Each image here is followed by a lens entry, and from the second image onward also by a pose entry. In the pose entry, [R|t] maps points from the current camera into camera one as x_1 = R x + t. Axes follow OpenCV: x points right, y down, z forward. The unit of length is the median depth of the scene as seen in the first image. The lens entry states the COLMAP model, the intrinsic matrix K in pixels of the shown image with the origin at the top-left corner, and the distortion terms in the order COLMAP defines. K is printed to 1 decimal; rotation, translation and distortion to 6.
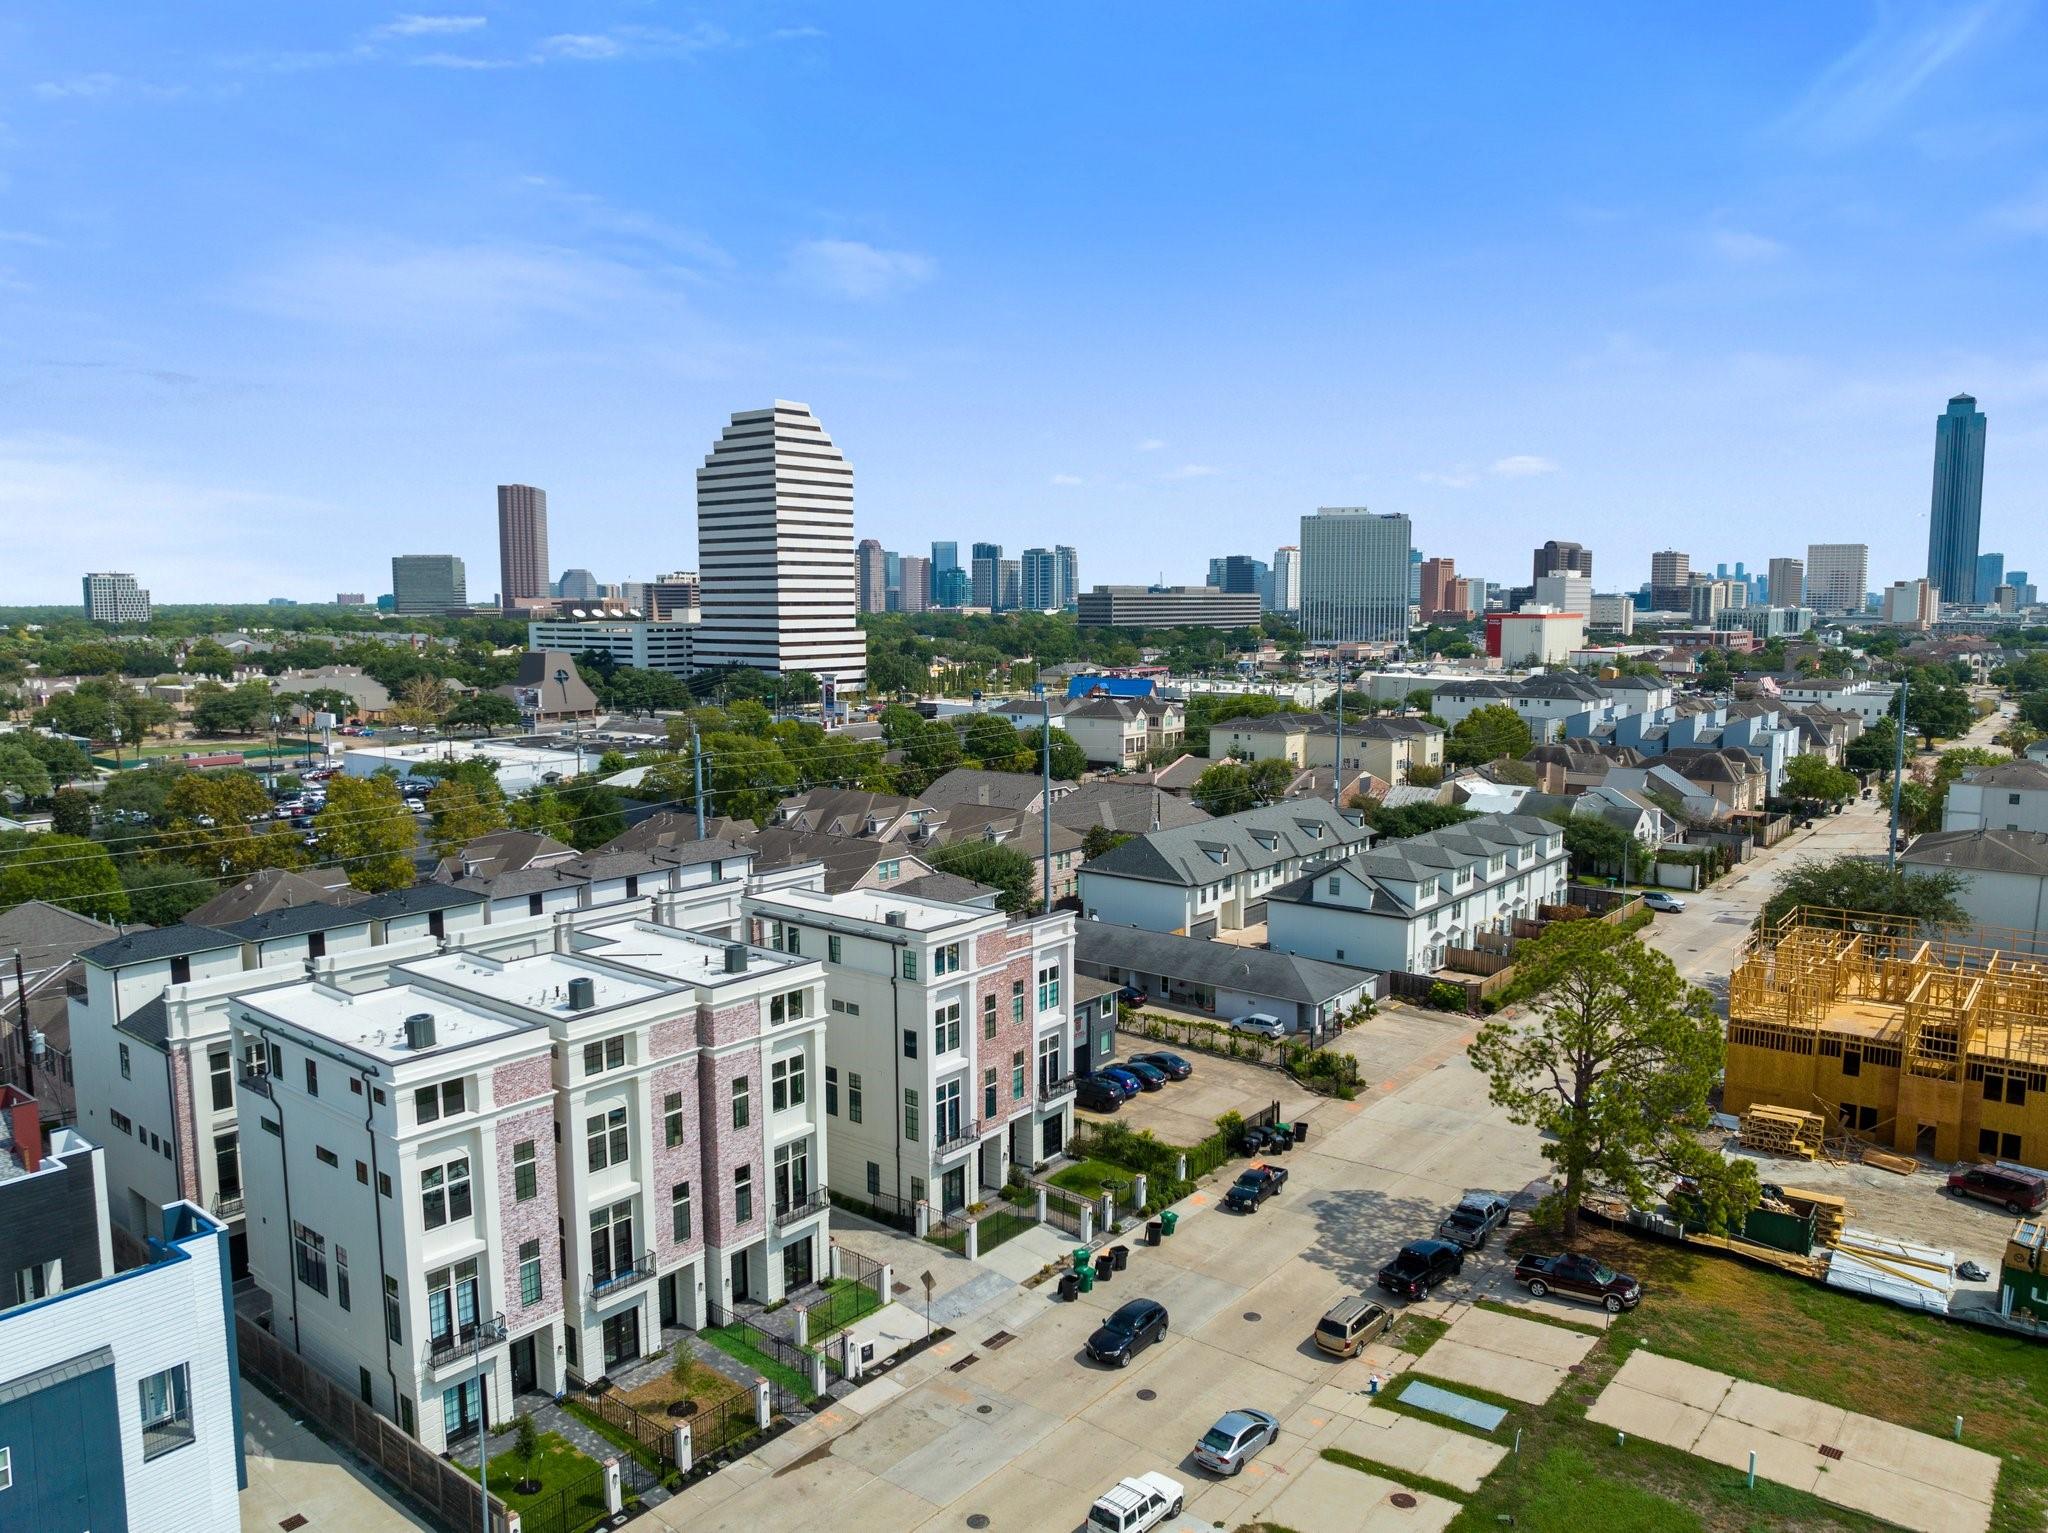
lens RADIAL K [[1444.3, 0, 1032.0], [0, 1444.3, 756.9], [0, 0, 1]] dist [-0.041604, 0.011561]
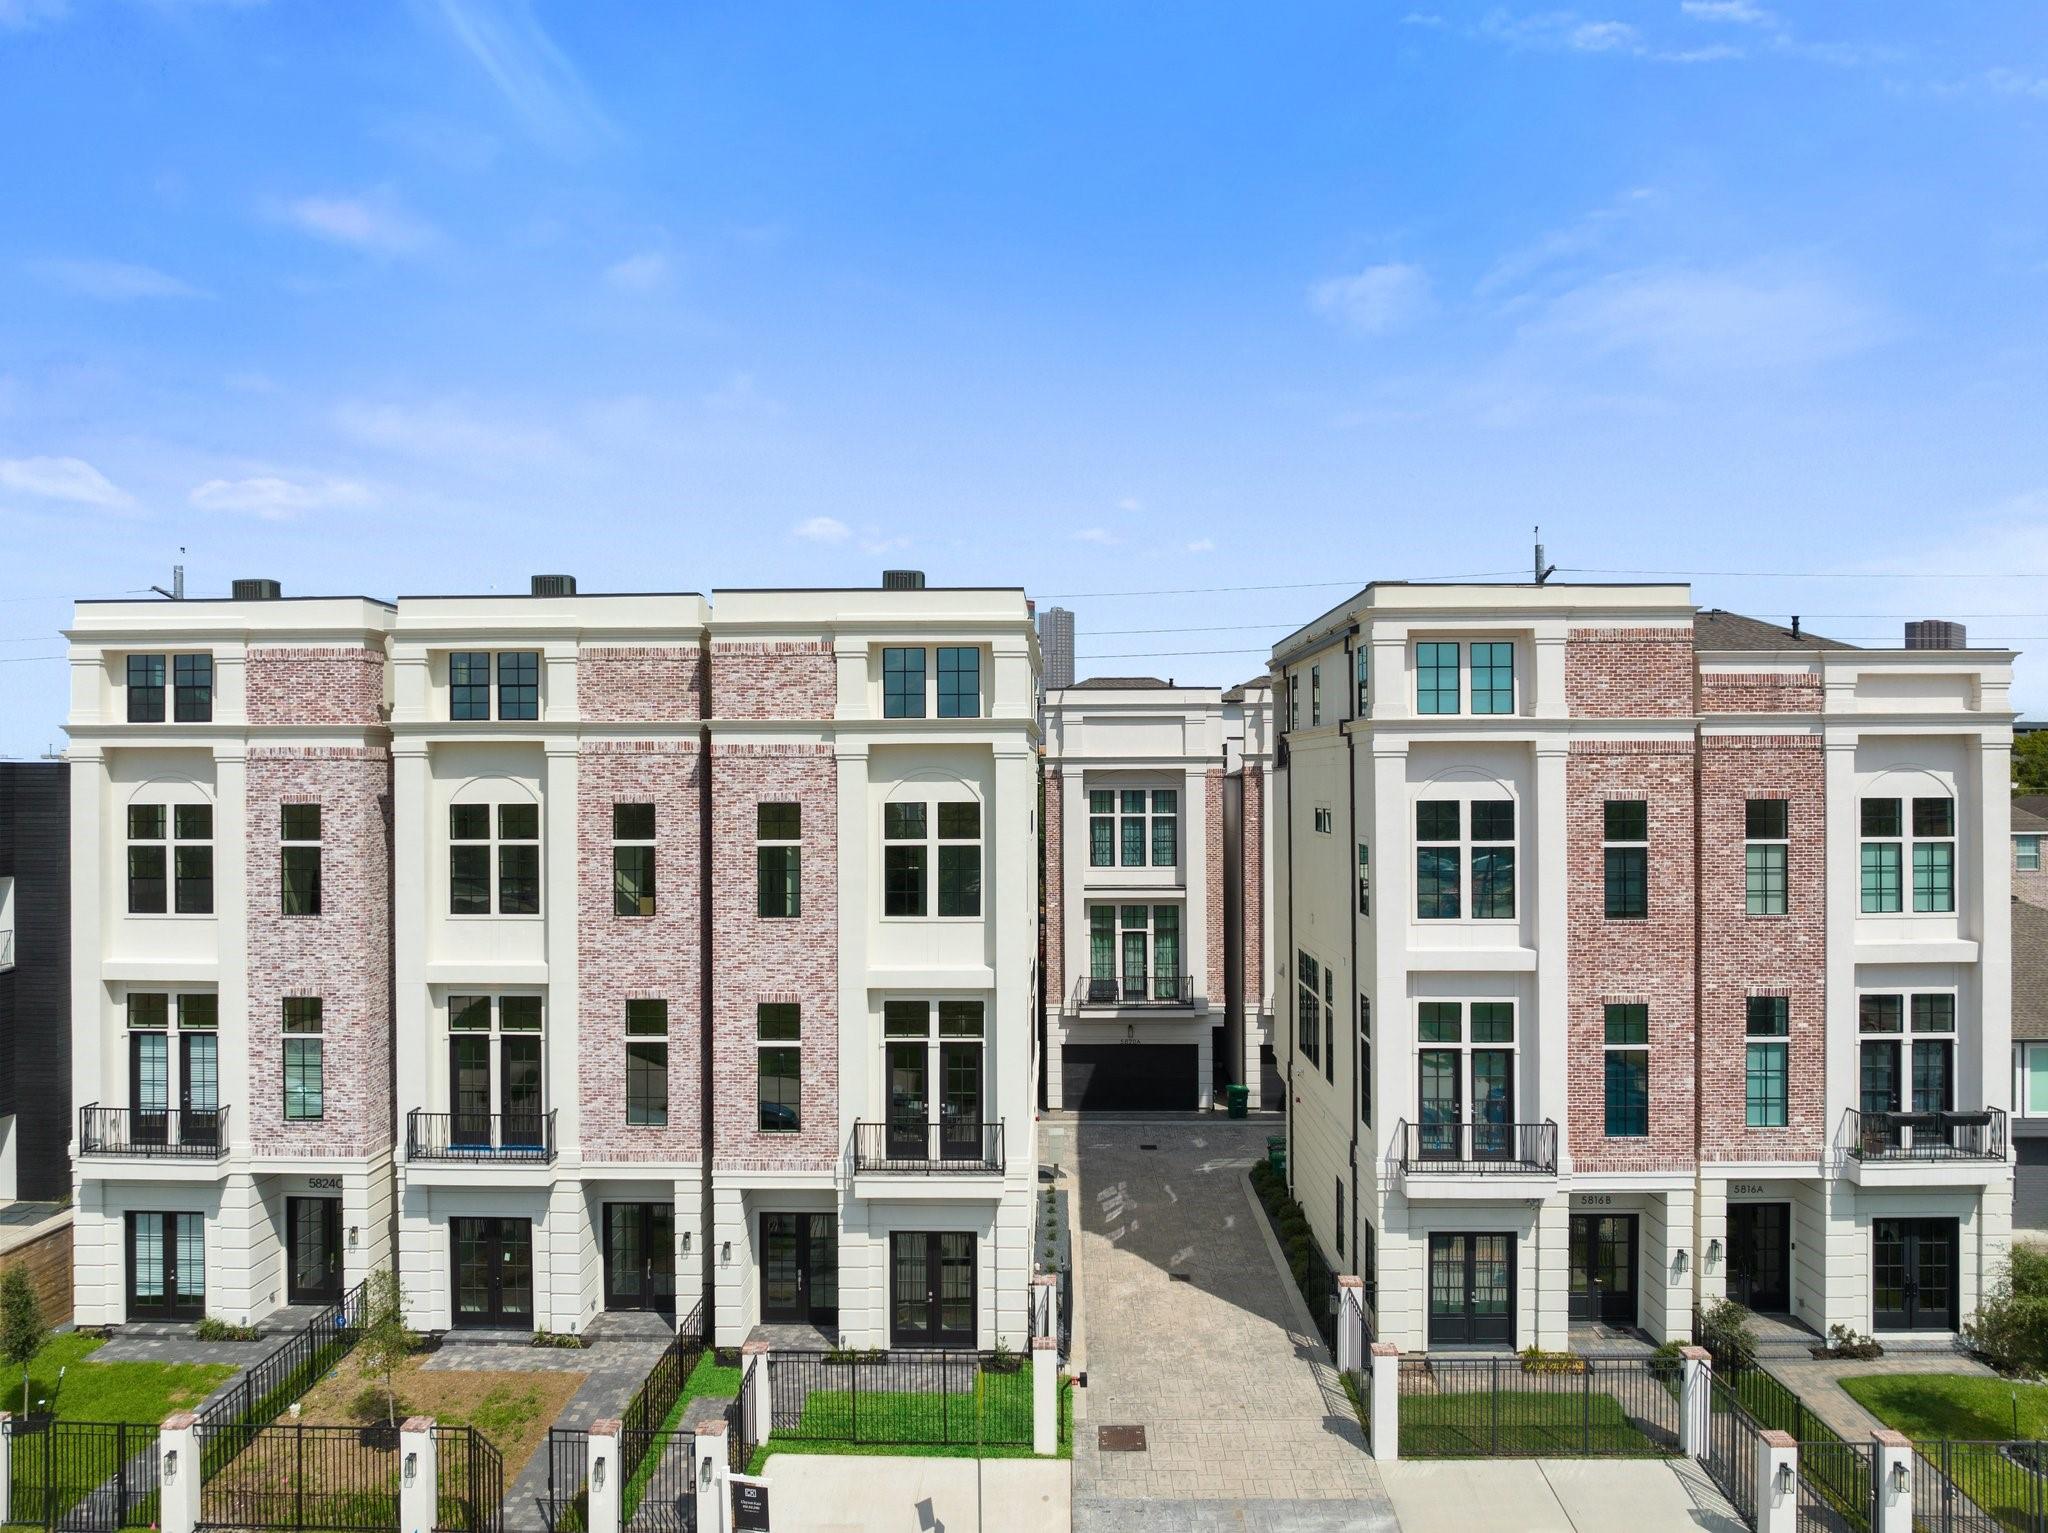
lens RADIAL K [[1444.3, 0, 1022.2], [0, 1444.3, 763.3], [0, 0, 1]] dist [-0.041604, 0.011561]
pose [[0.603830, -0.003096, -0.797107, 0.187741], [-0.085019, 0.994038, -0.068265, 0.208310], [0.792567, 0.108990, 0.599966, 0.694037]]
